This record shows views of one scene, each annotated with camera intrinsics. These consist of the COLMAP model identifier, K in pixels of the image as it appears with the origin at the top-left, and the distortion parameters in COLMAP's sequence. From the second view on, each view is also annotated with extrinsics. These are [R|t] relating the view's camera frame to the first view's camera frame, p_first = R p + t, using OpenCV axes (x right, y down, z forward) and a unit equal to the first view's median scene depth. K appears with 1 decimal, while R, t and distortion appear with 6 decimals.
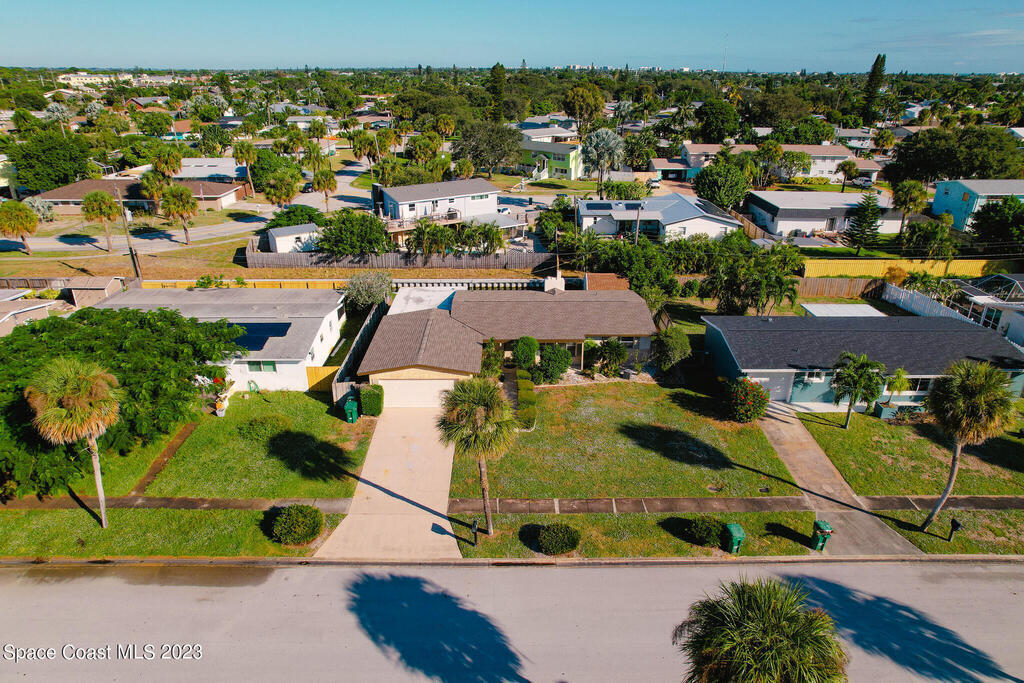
lens RADIAL K [[652.8, 0, 512.9], [0, 652.8, 351.0], [0, 0, 1]] dist [-0.073133, 0.065945]
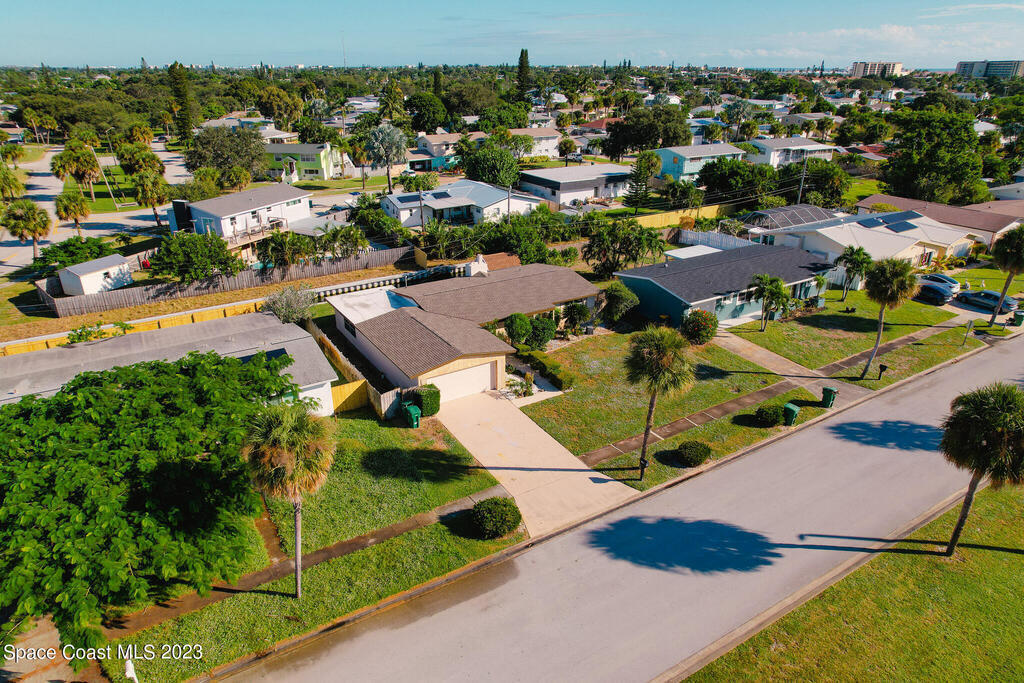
lens RADIAL K [[652.8, 0, 512.9], [0, 652.8, 351.0], [0, 0, 1]] dist [-0.073133, 0.065945]
pose [[0.855979, -0.214287, 0.470512, -0.499380], [0.211812, 0.975531, 0.058950, -0.025651], [-0.471631, 0.049200, 0.880422, 0.057169]]
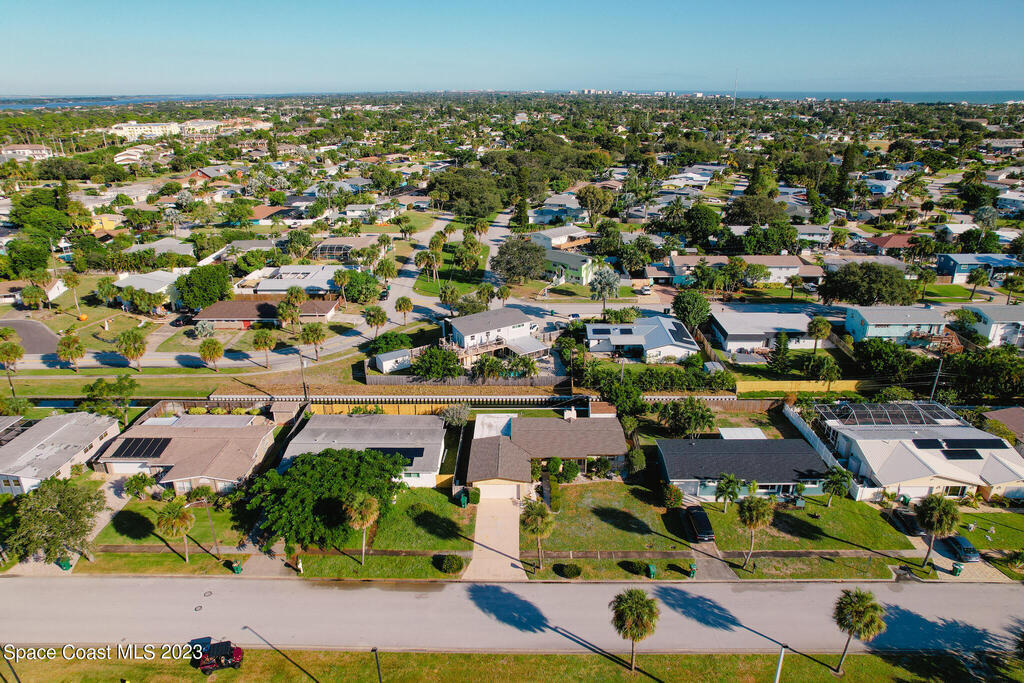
lens RADIAL K [[652.8, 0, 512.9], [0, 652.8, 351.0], [0, 0, 1]] dist [-0.073133, 0.065945]
pose [[0.999710, -0.000546, -0.024092, -0.051556], [-0.000124, 0.999614, -0.027799, -0.265300], [0.024098, 0.027794, 0.999323, -0.818683]]
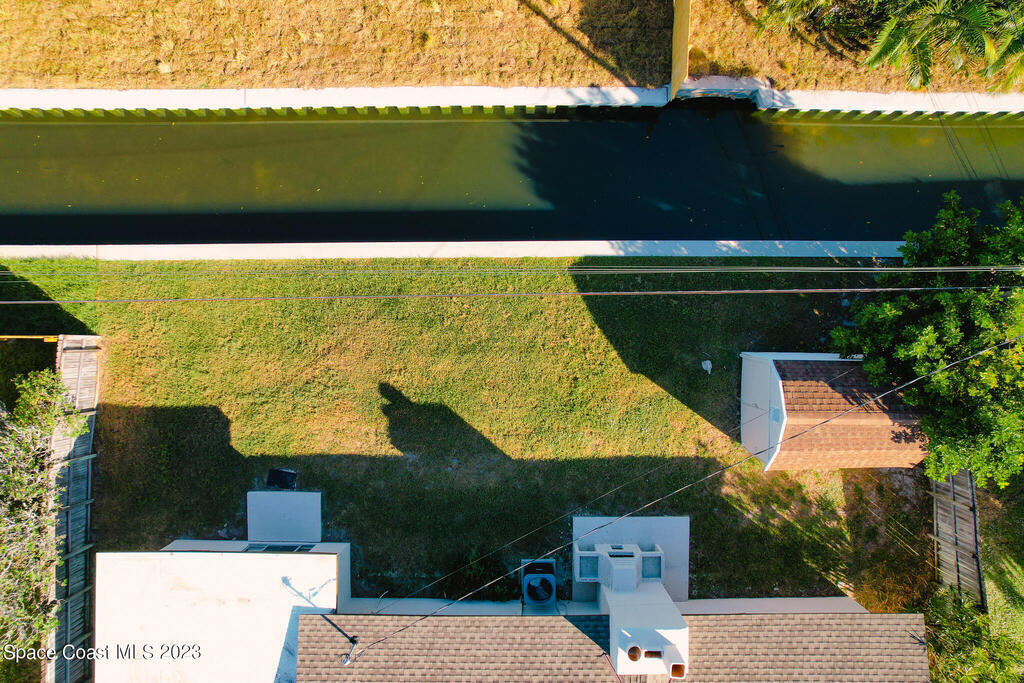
lens RADIAL K [[652.8, 0, 512.9], [0, 652.8, 351.0], [0, 0, 1]] dist [-0.073133, 0.065945]
pose [[0.999887, 0.013749, -0.006093, 0.007016], [0.000232, 0.391015, 0.920384, -0.481732], [0.015036, -0.920281, 0.390968, 1.219730]]
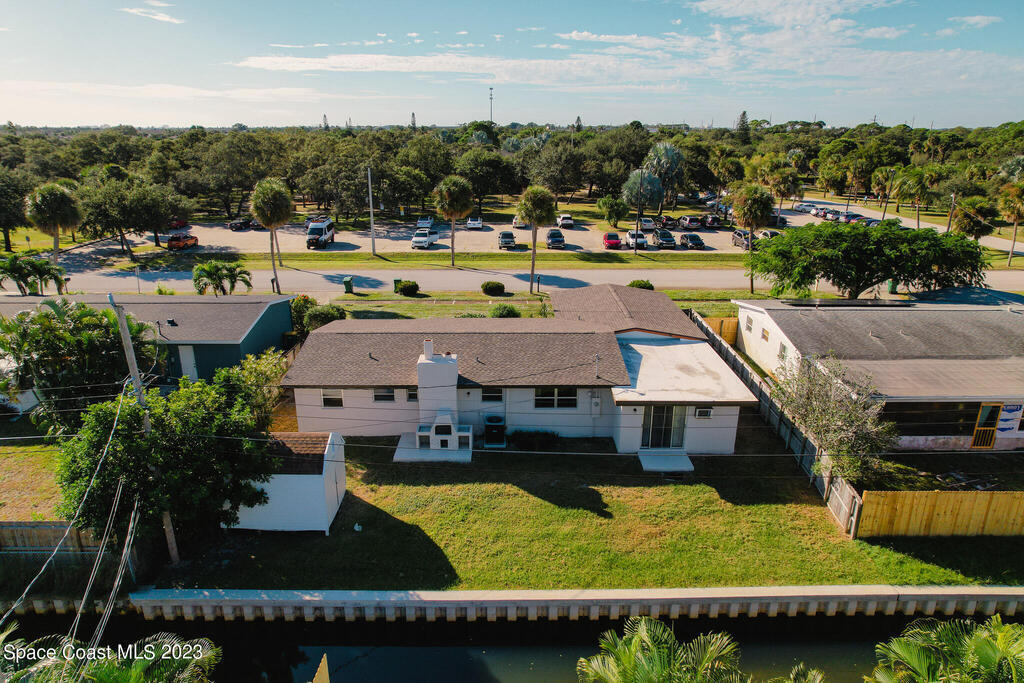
lens RADIAL K [[652.8, 0, 512.9], [0, 652.8, 351.0], [0, 0, 1]] dist [-0.073133, 0.065945]
pose [[-0.999942, -0.008145, 0.007015, 0.001076], [-0.001180, 0.731810, 0.681507, -0.554280], [-0.010685, 0.681460, -0.731778, 1.649315]]
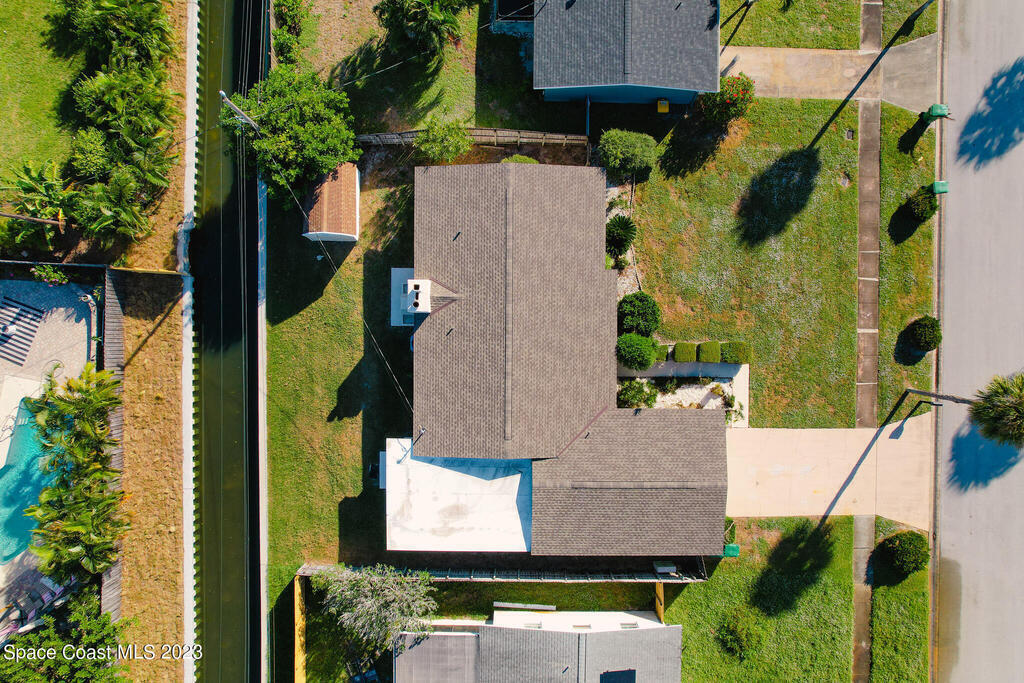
lens RADIAL K [[652.8, 0, 512.9], [0, 652.8, 351.0], [0, 0, 1]] dist [-0.073133, 0.065945]
pose [[0.020765, -0.999634, -0.017334, 0.028887], [0.401436, -0.007542, 0.915856, -0.748988], [-0.915652, -0.025976, 0.401132, 0.823113]]
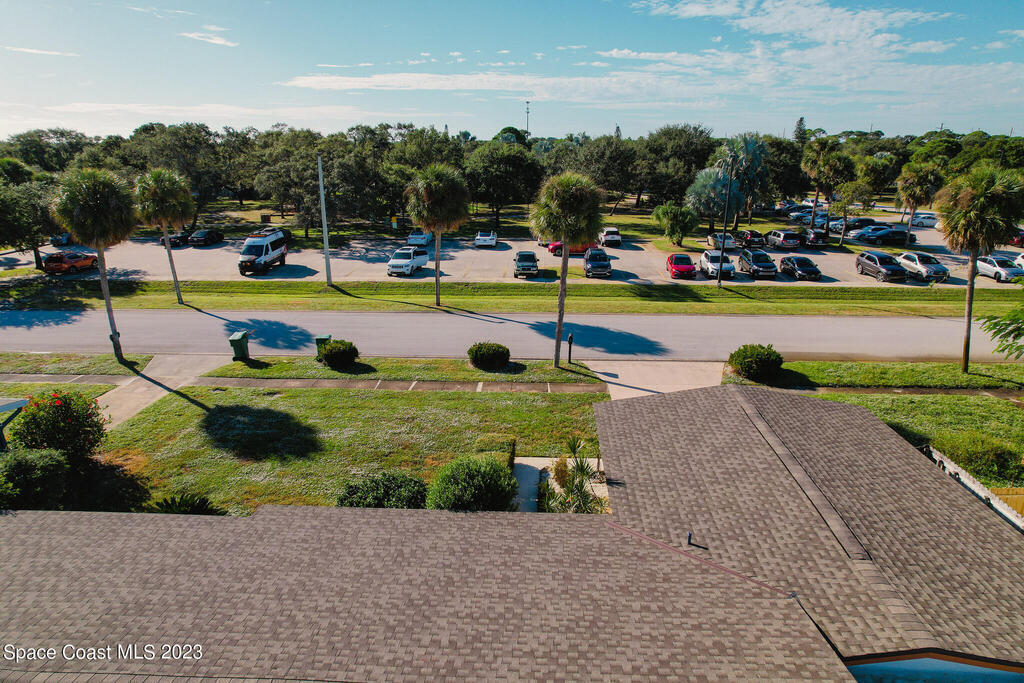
lens RADIAL K [[652.8, 0, 512.9], [0, 652.8, 351.0], [0, 0, 1]] dist [-0.073133, 0.065945]
pose [[-0.997796, -0.021582, 0.062744, -0.021303], [0.025617, 0.747000, 0.664330, -0.266357], [-0.061208, 0.664474, -0.744801, 1.181262]]
